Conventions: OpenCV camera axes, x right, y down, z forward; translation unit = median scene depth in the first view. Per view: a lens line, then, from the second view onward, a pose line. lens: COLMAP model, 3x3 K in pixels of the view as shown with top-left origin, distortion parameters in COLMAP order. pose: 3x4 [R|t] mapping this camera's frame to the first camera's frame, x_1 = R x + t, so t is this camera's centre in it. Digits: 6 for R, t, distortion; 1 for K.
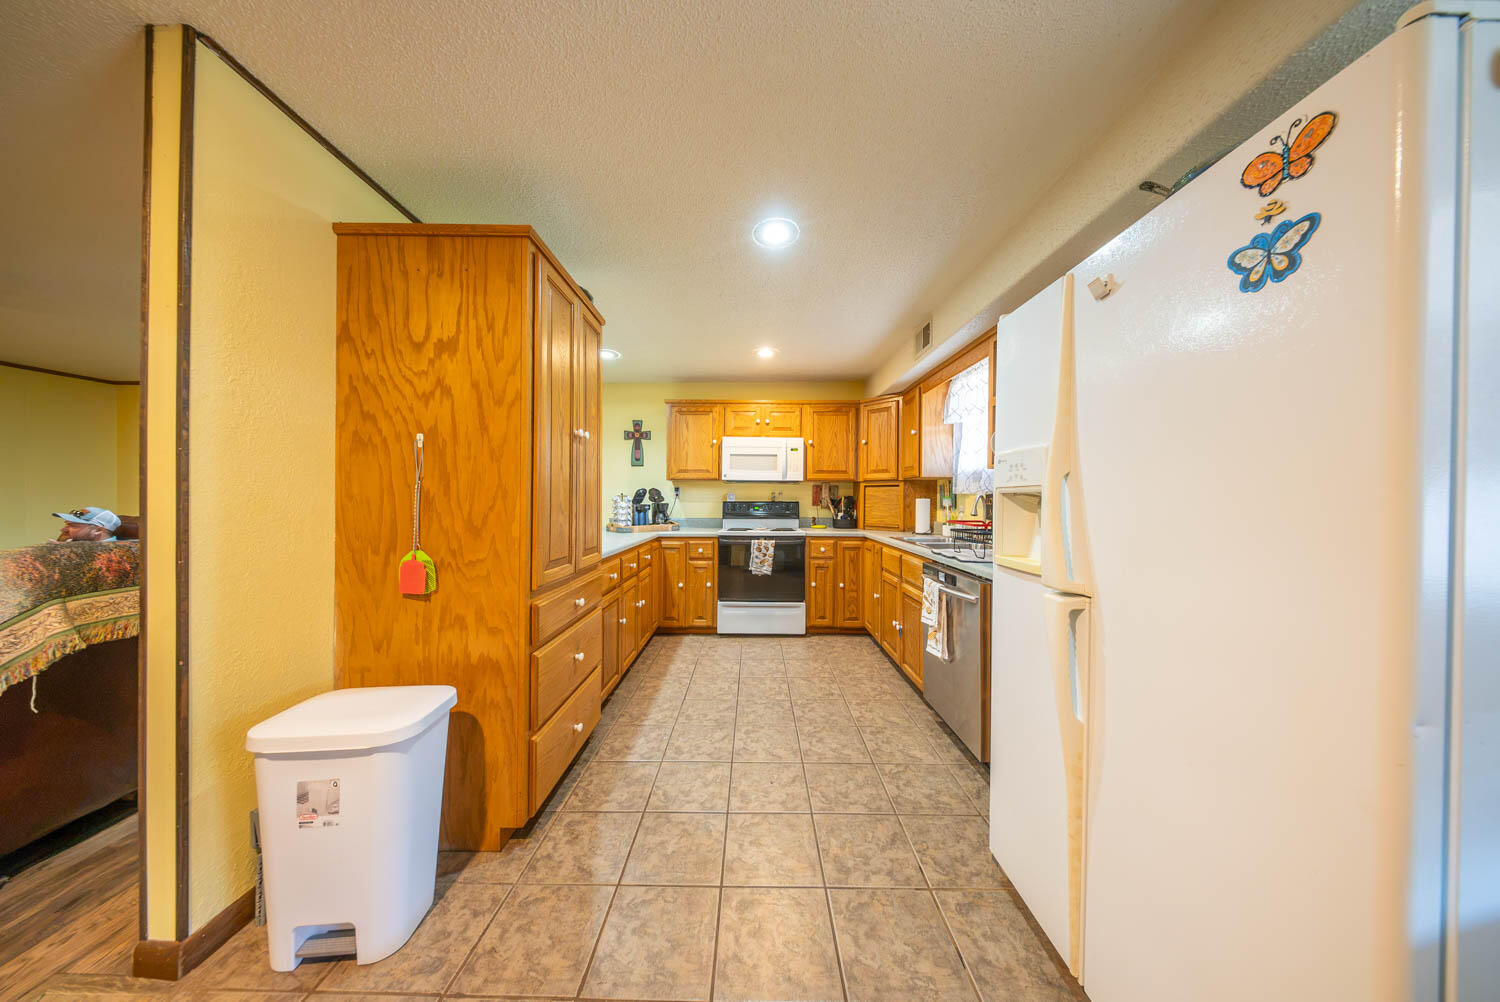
lens RADIAL K [[441.8, 0, 751.1], [0, 441.8, 502.6], [0, 0, 1]] dist [0.002778, -0.001297]
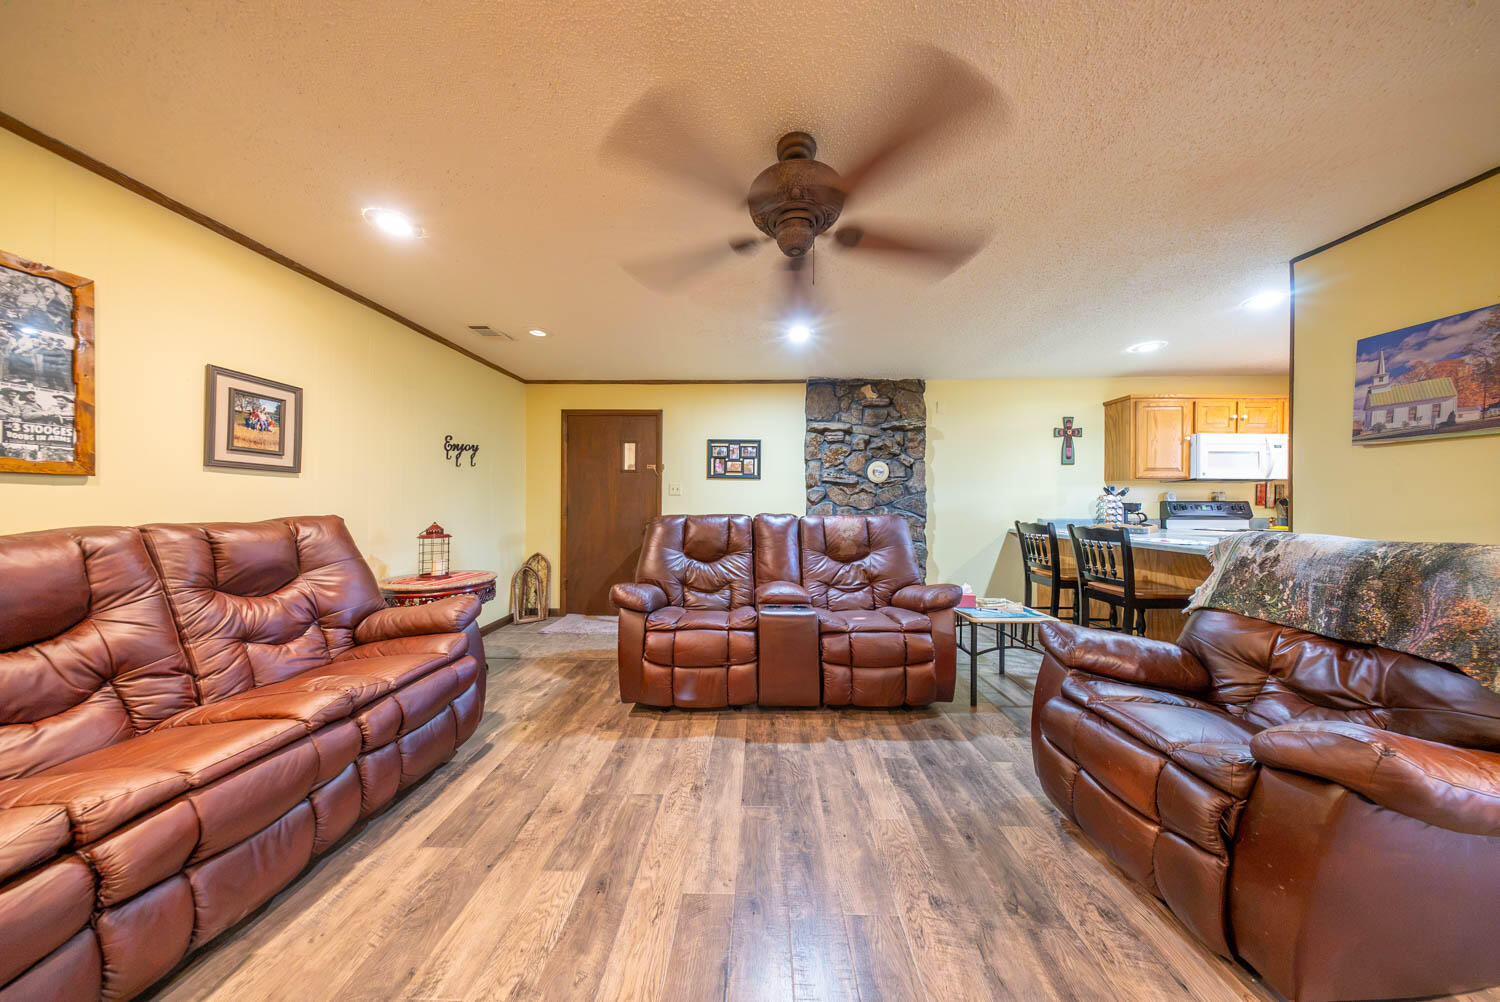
lens RADIAL K [[441.8, 0, 750.1], [0, 441.8, 502.5], [0, 0, 1]] dist [0.002778, -0.001297]
pose [[0.999800, -0.000253, -0.020004, -0.937336], [0.000170, 0.999991, -0.004130, 0.003196], [0.020005, 0.004125, 0.999791, 0.028130]]
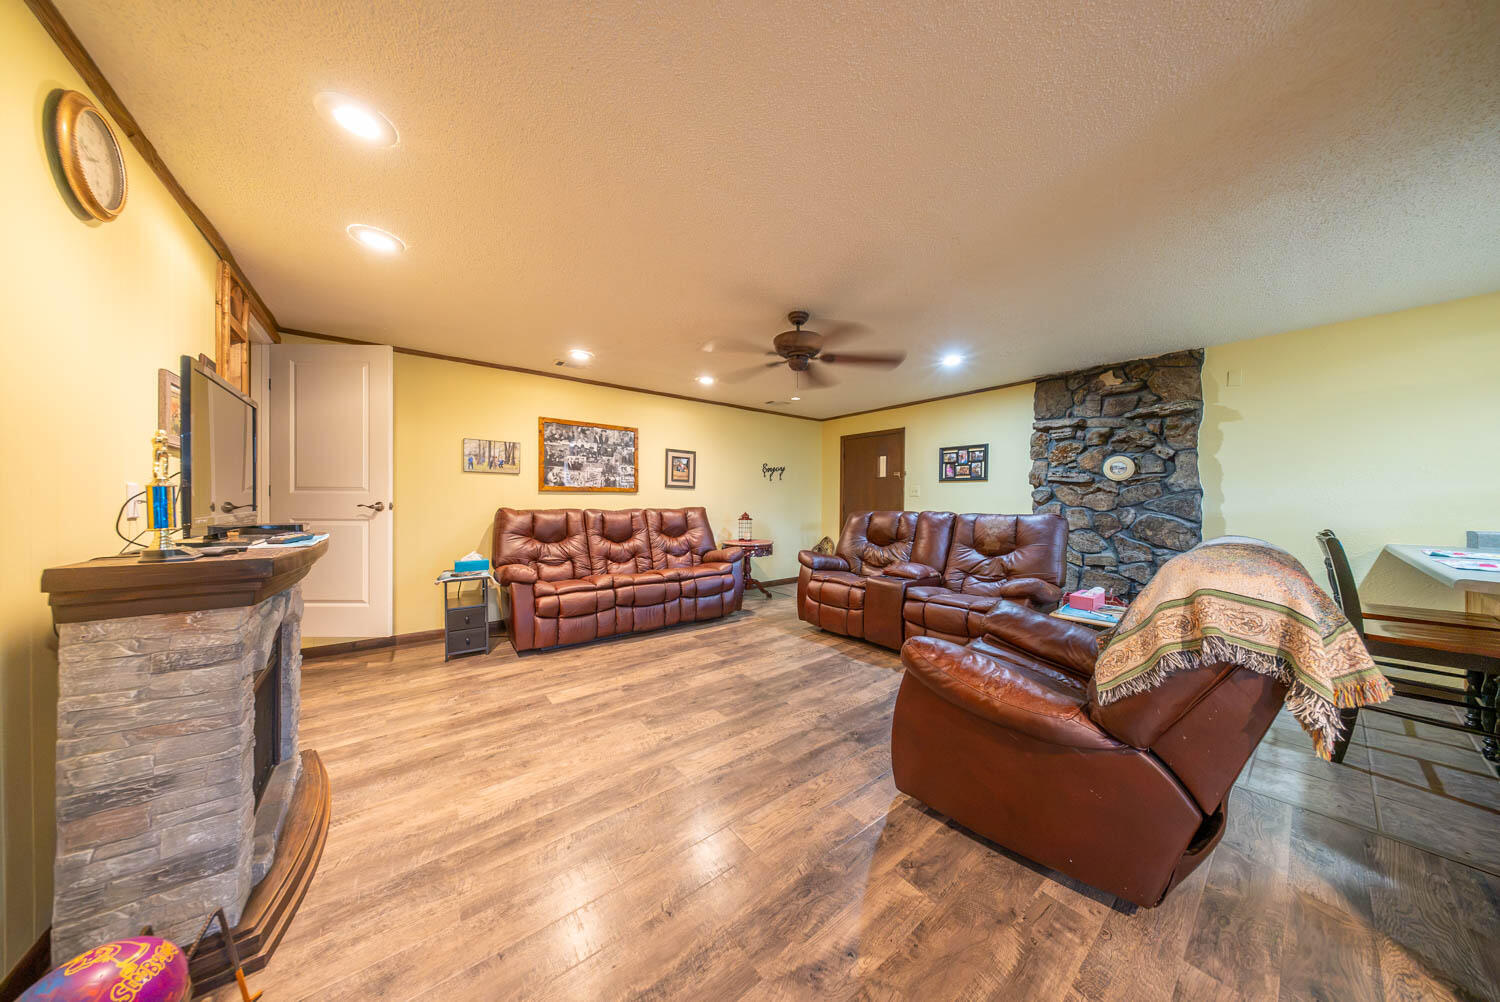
lens RADIAL K [[441.8, 0, 747.9], [0, 441.8, 504.9], [0, 0, 1]] dist [0.002778, -0.001297]
pose [[0.618365, 0.006972, -0.785860, -0.466807], [-0.007889, 0.999965, 0.002665, 0.006170], [0.785851, 0.004552, 0.618399, -0.082807]]
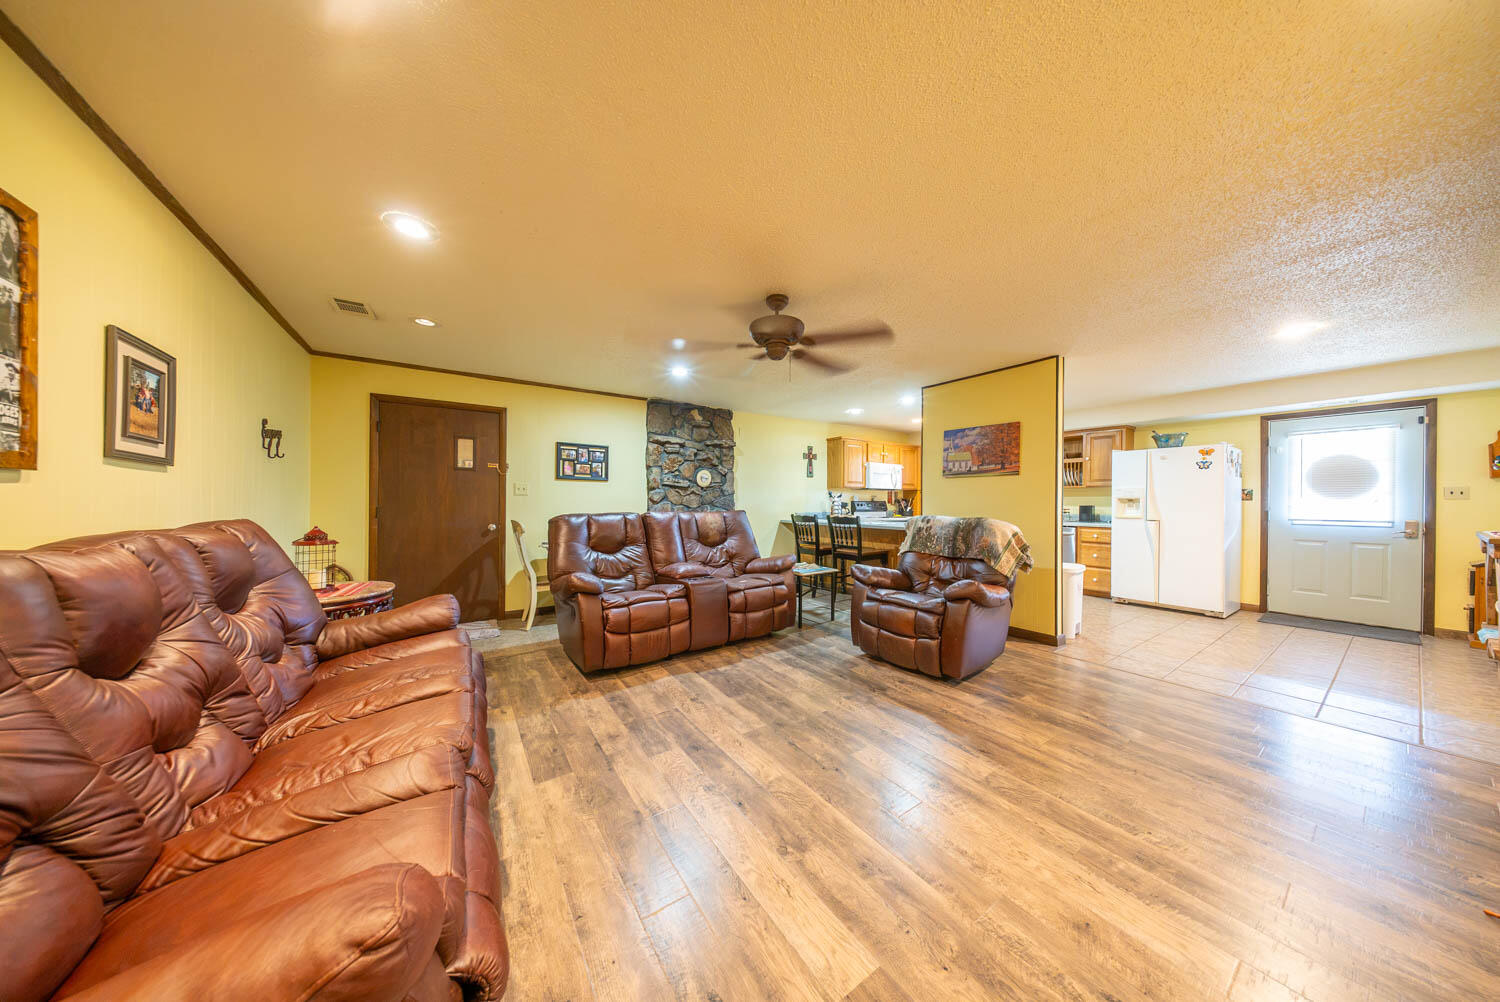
lens RADIAL K [[441.8, 0, 750.5], [0, 441.8, 502.9], [0, 0, 1]] dist [0.002778, -0.001297]
pose [[0.824710, -0.002453, 0.565551, -1.258086], [0.002633, 0.999996, 0.000497, 0.001233], [-0.565550, 0.001079, 0.824713, -0.093088]]
